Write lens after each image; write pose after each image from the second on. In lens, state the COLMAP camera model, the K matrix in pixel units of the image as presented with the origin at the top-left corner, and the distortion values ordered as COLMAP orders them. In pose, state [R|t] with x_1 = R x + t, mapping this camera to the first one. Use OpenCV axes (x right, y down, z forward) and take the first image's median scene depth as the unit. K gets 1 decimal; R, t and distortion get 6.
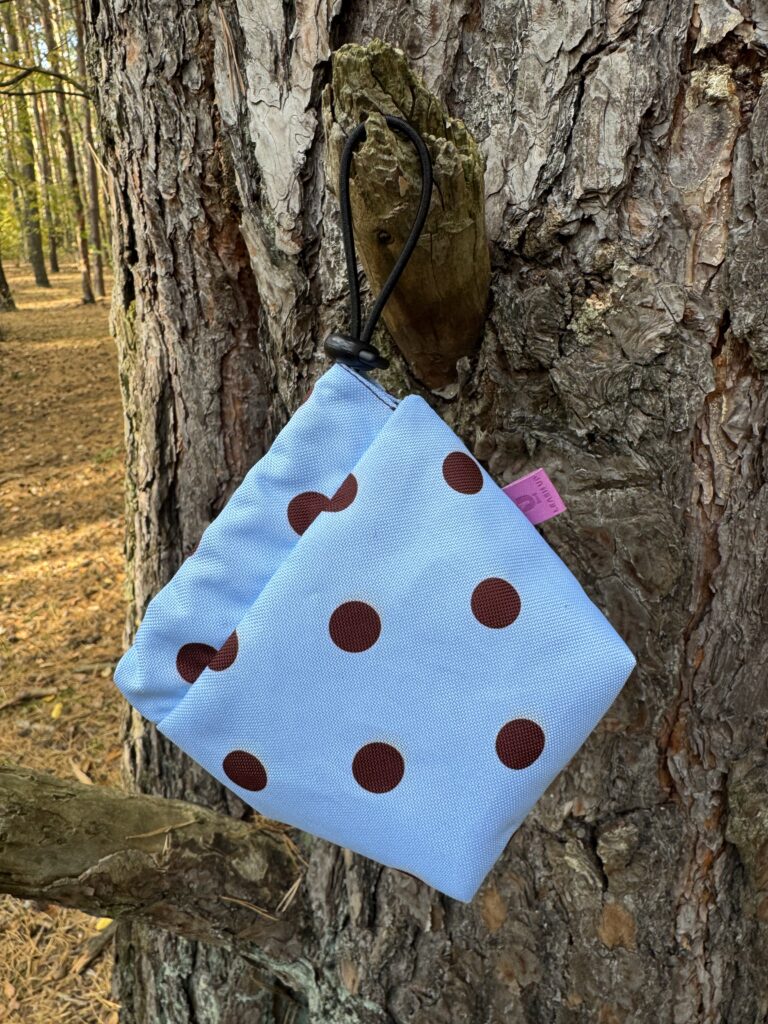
lens RADIAL K [[739.2, 0, 383.0], [0, 739.2, 448.1], [0, 0, 1]] dist [-0.003672, 0.000826]
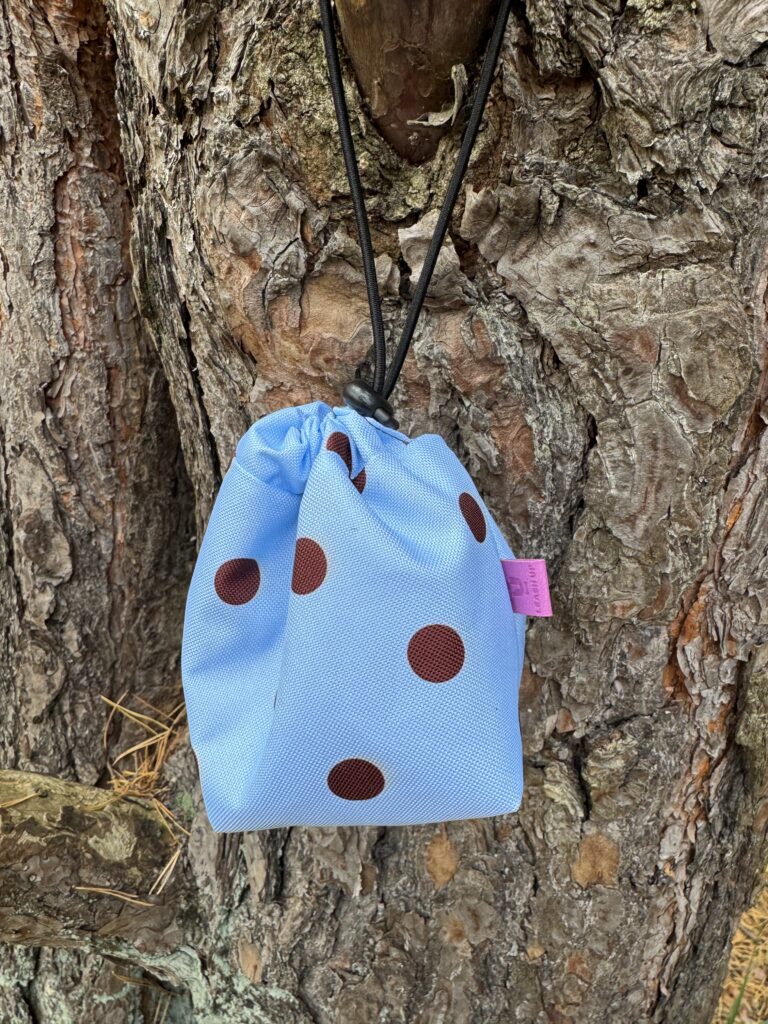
lens RADIAL K [[739.2, 0, 383.0], [0, 739.2, 448.1], [0, 0, 1]] dist [-0.003672, 0.000826]
pose [[0.977567, -0.013696, 0.210181, -0.076396], [0.001464, 0.998301, 0.058242, 0.136695], [-0.210622, -0.056628, 0.975926, 0.264207]]
